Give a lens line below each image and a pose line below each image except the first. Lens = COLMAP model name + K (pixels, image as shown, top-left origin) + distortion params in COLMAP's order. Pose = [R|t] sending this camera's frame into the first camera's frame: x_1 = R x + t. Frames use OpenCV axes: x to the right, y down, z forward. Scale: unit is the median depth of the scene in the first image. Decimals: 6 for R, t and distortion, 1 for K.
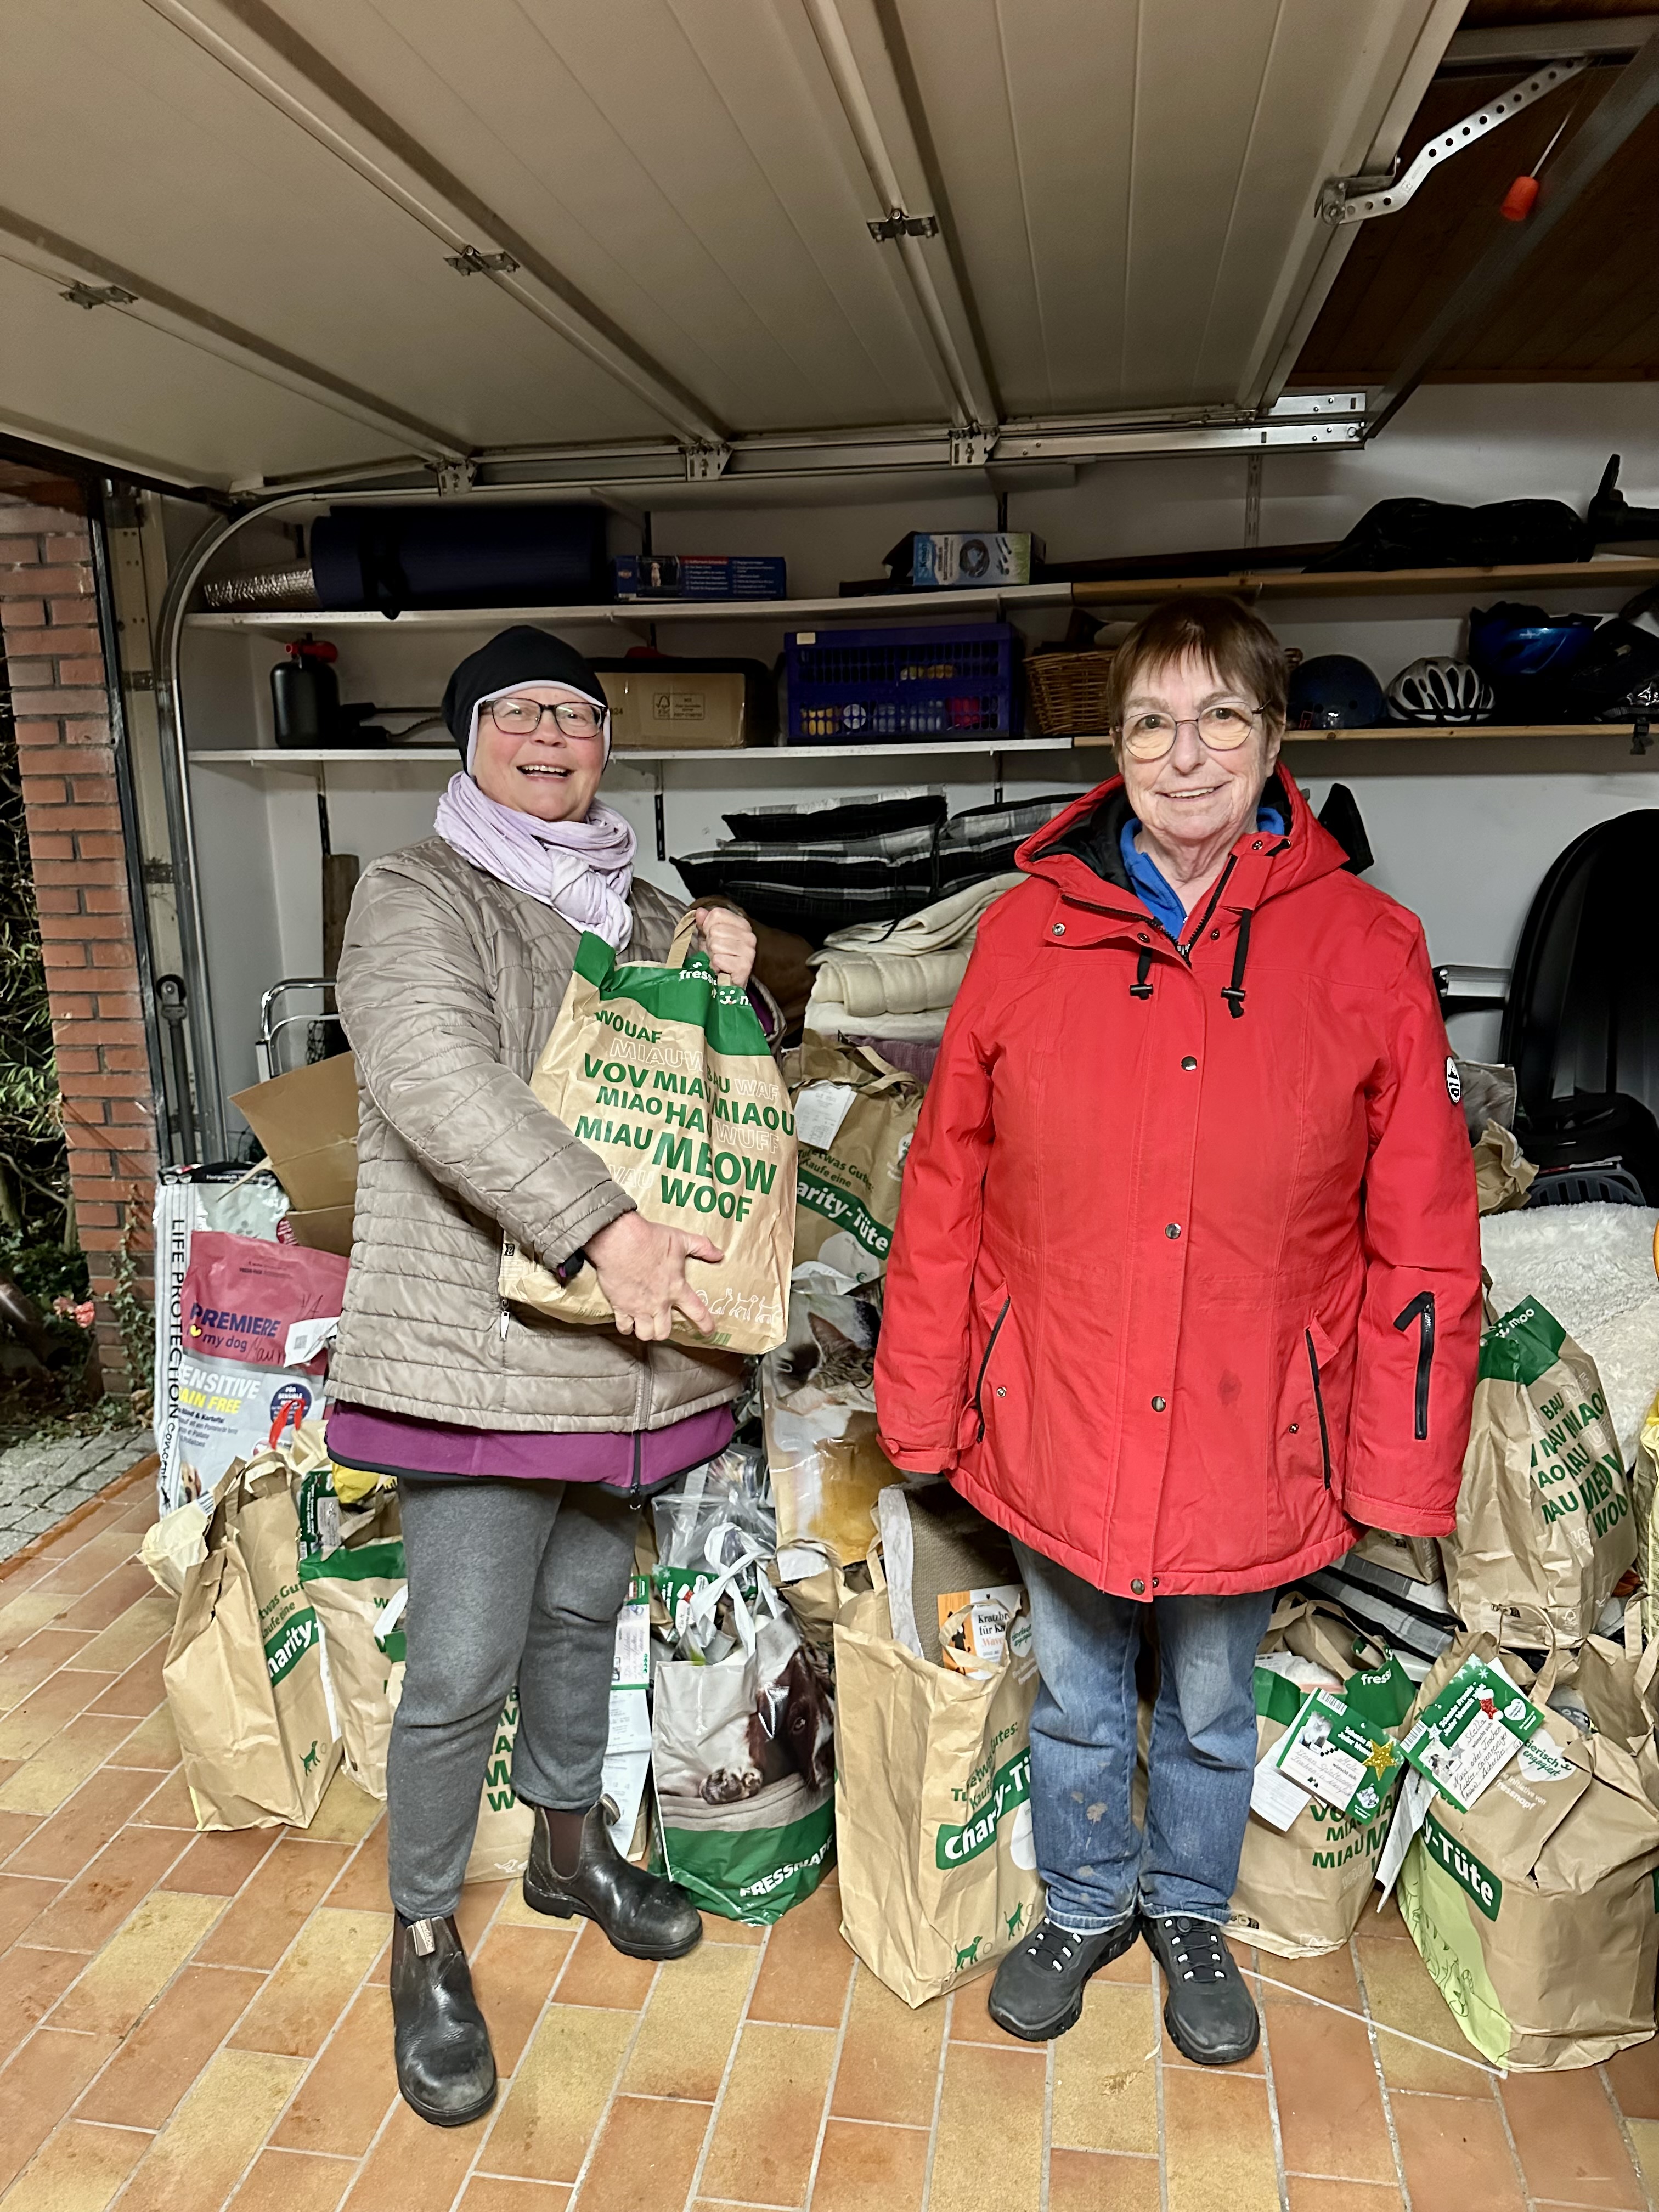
lens RADIAL K [[1496.2, 0, 828.5], [0, 1496.2, 1149.6], [0, 0, 1]] dist [0.120011, -0.175631]
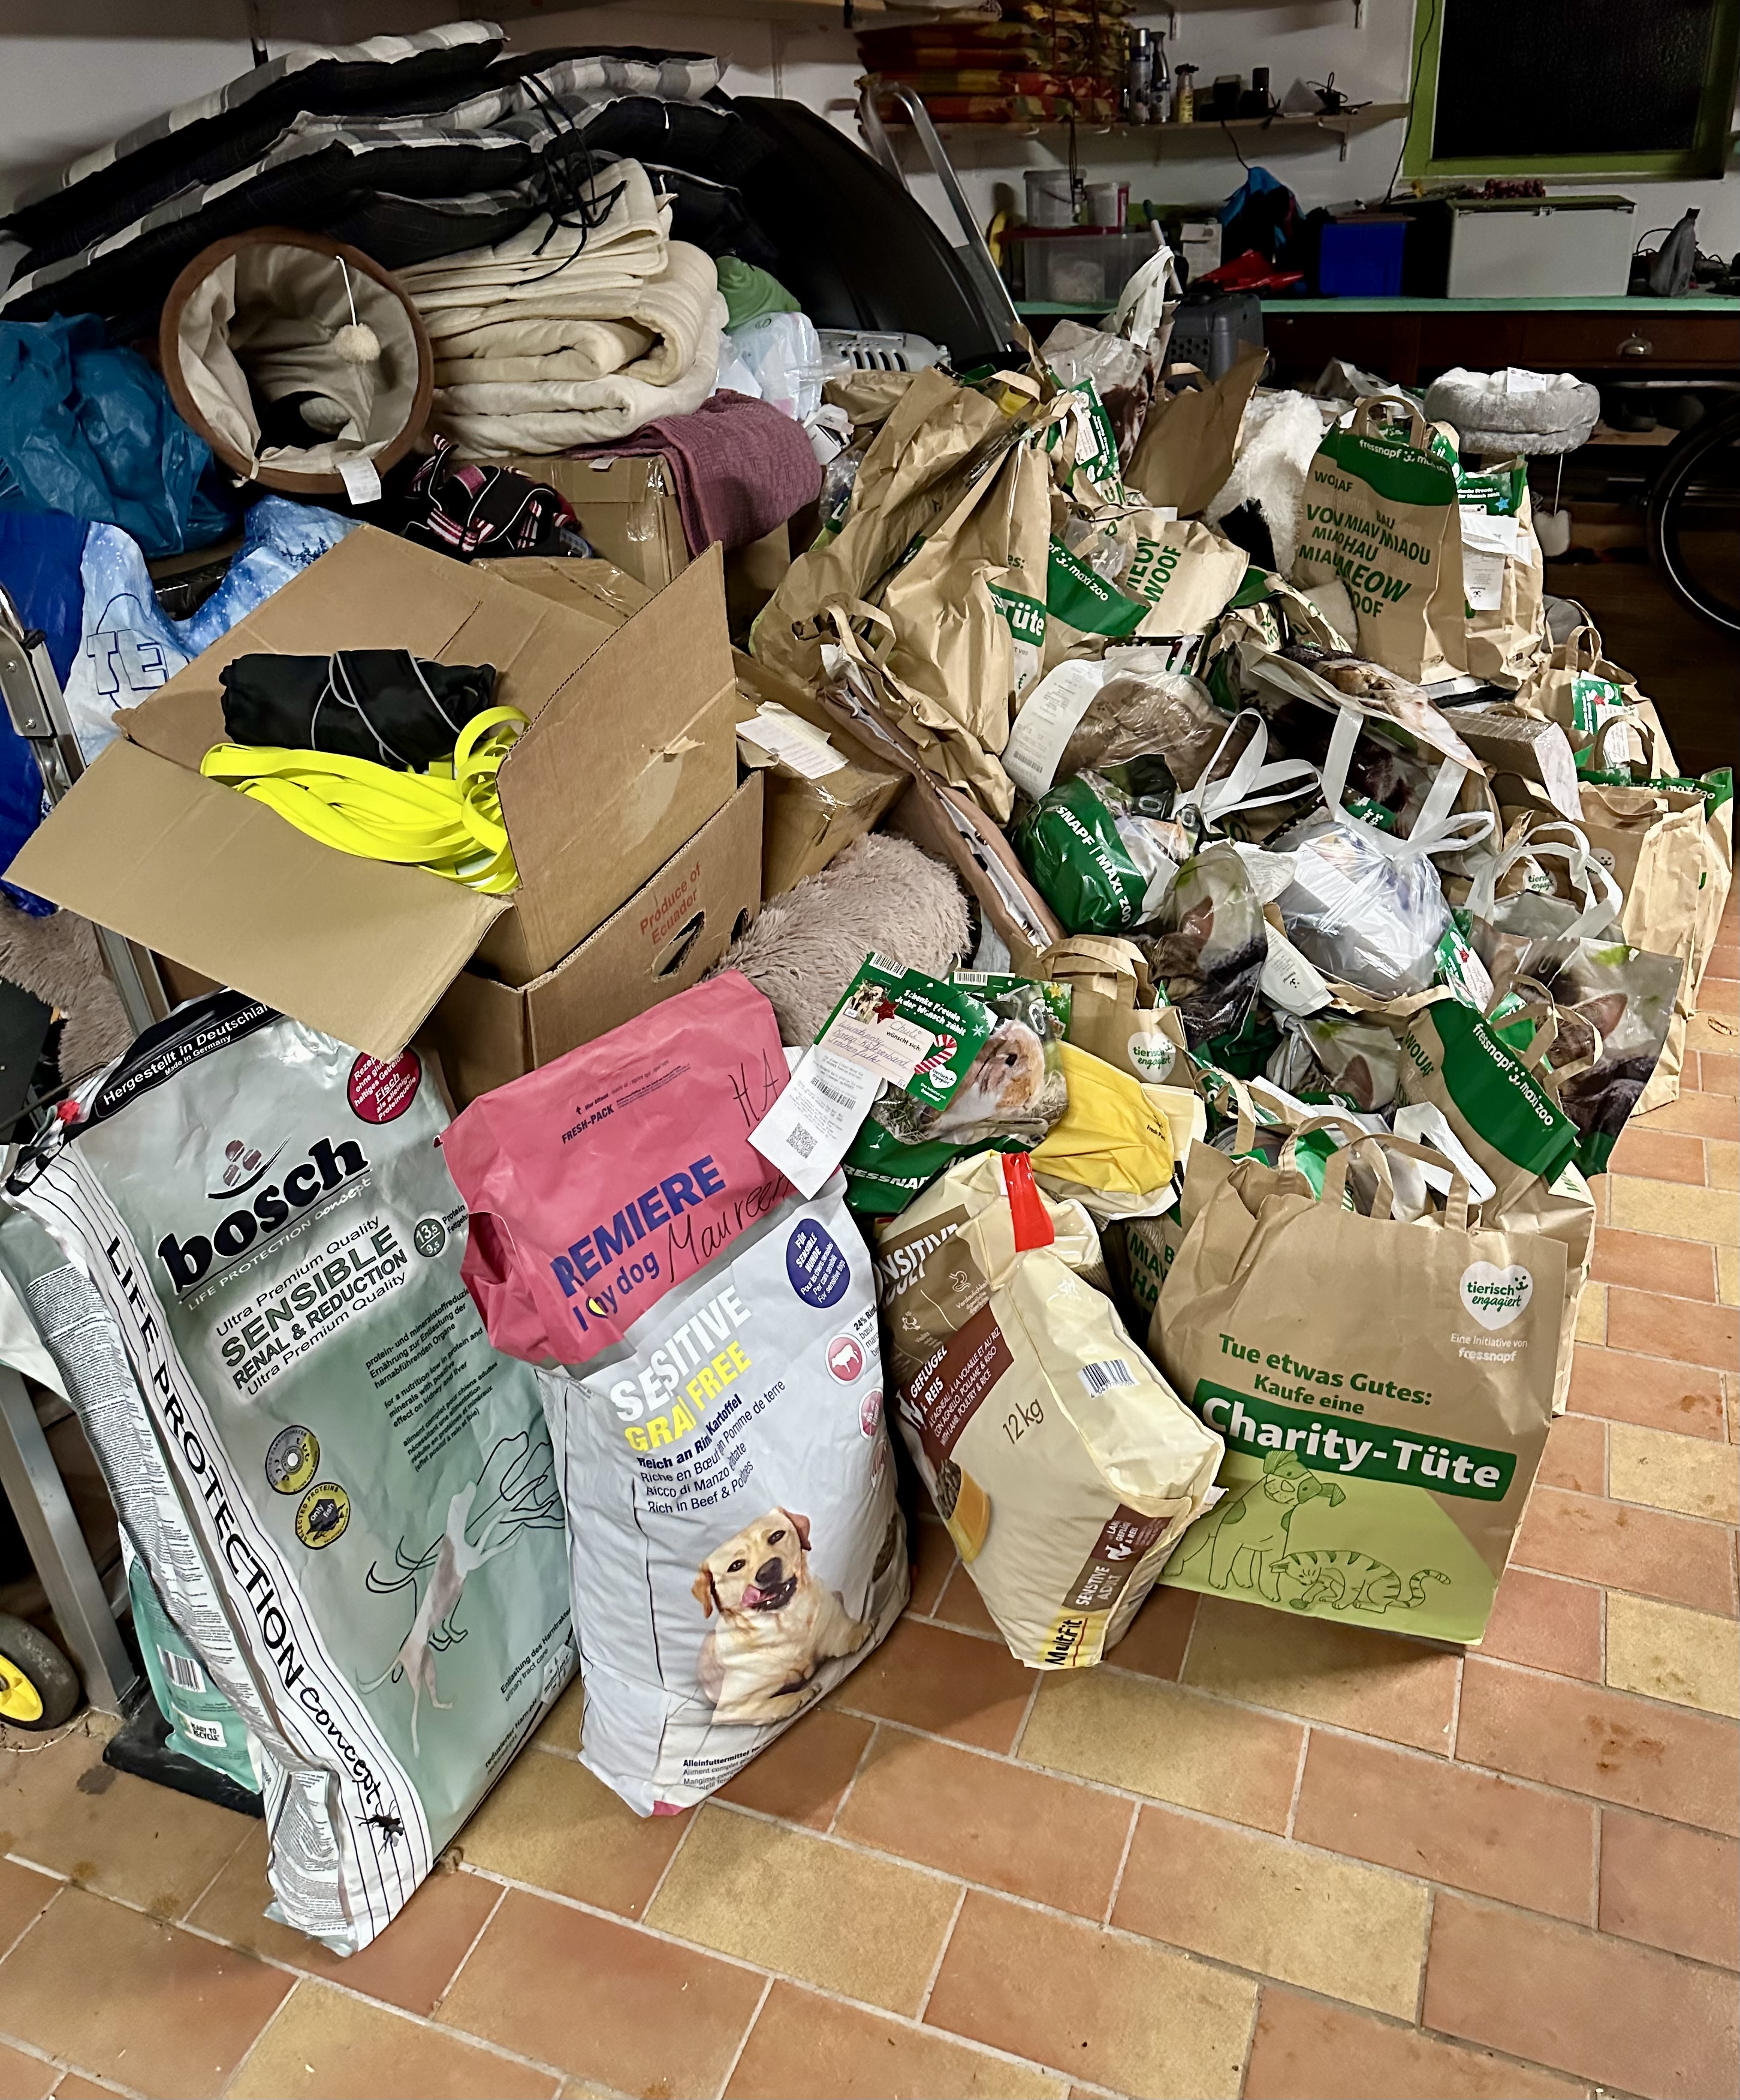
lens RADIAL K [[1646.5, 0, 863.2], [0, 1646.5, 945.6], [0, 0, 1]] dist [0.153209, -0.325273]
pose [[0.206062, -0.422714, 0.882526, -0.804504], [0.261135, 0.892929, 0.366724, -0.127442], [-0.943052, 0.154890, 0.294384, 0.812275]]
